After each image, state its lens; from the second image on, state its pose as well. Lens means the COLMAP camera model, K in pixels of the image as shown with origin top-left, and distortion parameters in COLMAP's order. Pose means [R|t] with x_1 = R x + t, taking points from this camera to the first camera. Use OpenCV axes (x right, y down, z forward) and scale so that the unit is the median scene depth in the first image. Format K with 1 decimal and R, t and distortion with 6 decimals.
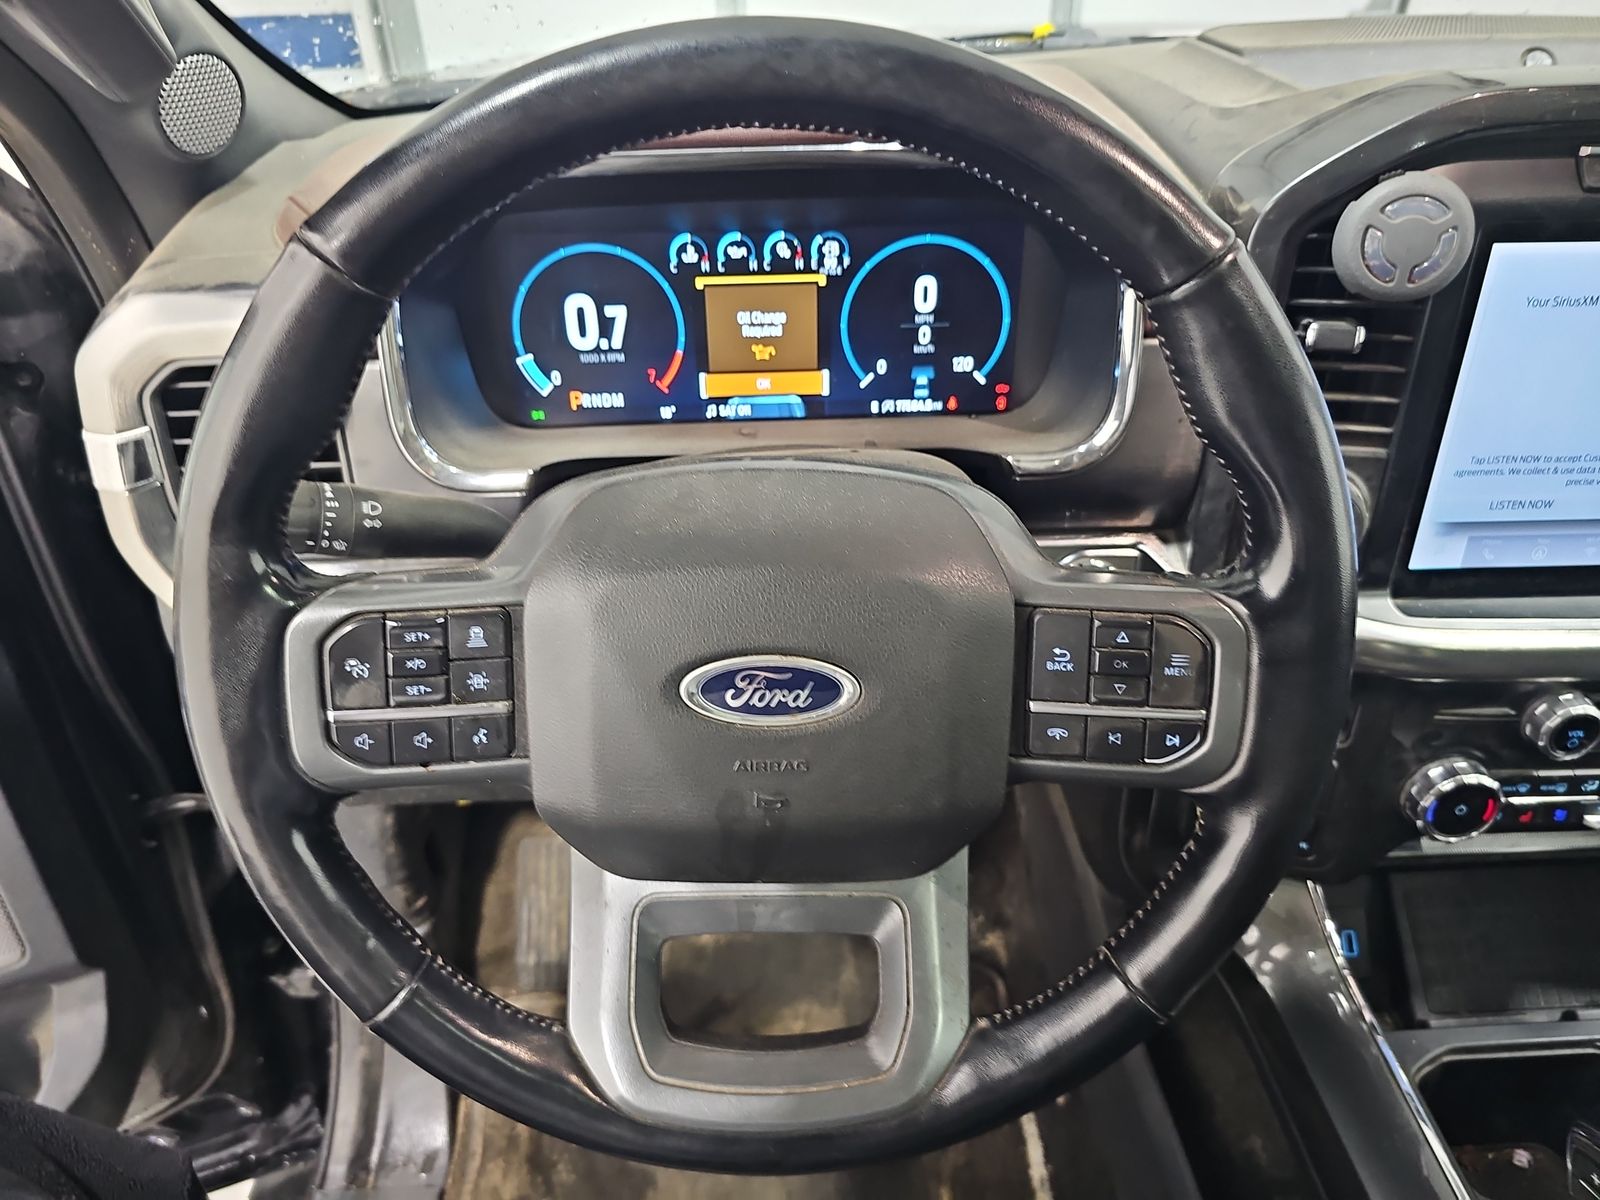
lens RADIAL K [[1069.4, 0, 798.4], [0, 1069.4, 596.9], [0, 0, 1]] dist [0.020785, -0.014632]
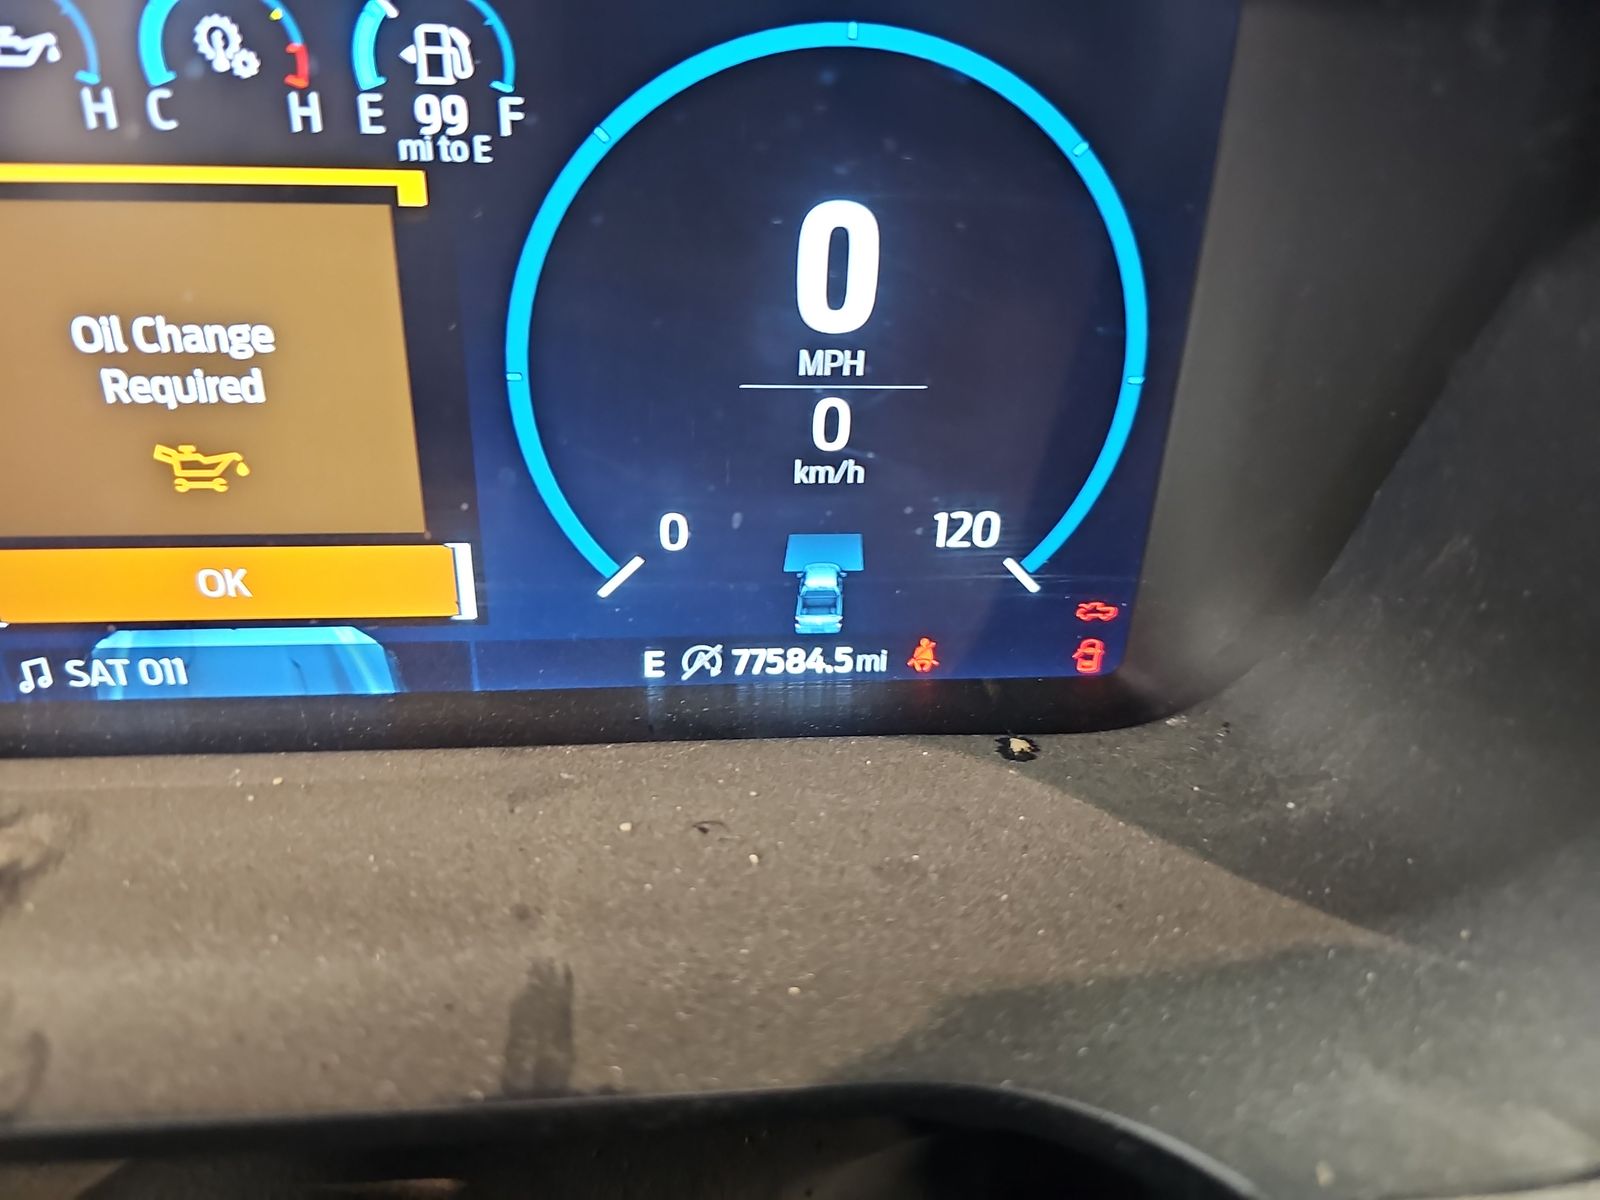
lens RADIAL K [[1069.4, 0, 795.4], [0, 1069.4, 594.8], [0, 0, 1]] dist [0.020785, -0.014632]
pose [[0.996596, 0.017596, 0.080539, 0.088150], [-0.013949, 0.998862, -0.045618, -0.189580], [-0.081250, 0.044339, 0.995707, 0.737222]]
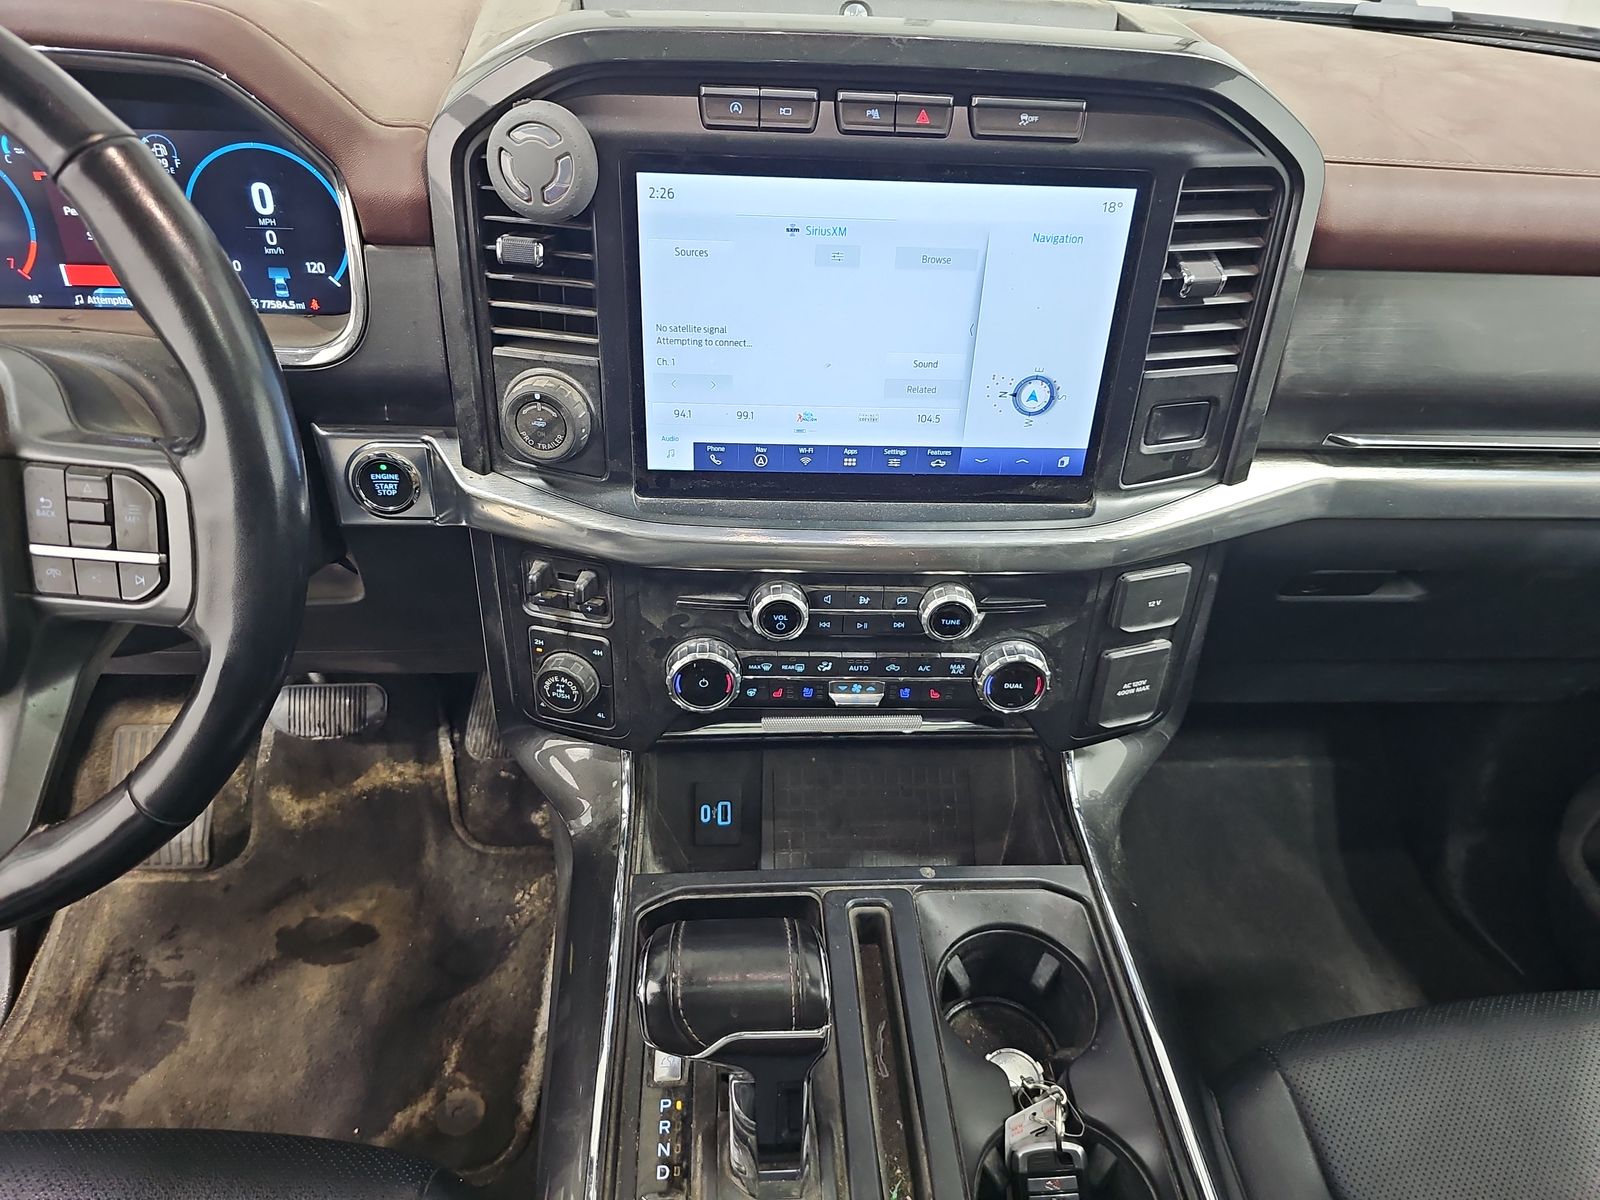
lens RADIAL K [[1069.4, 0, 805.5], [0, 1069.4, 594.5], [0, 0, 1]] dist [0.020785, -0.014632]
pose [[0.997839, 0.032991, 0.056830, 0.602816], [-0.035850, 0.998103, 0.050045, 0.039355], [-0.055071, -0.051975, 0.997129, -0.122198]]
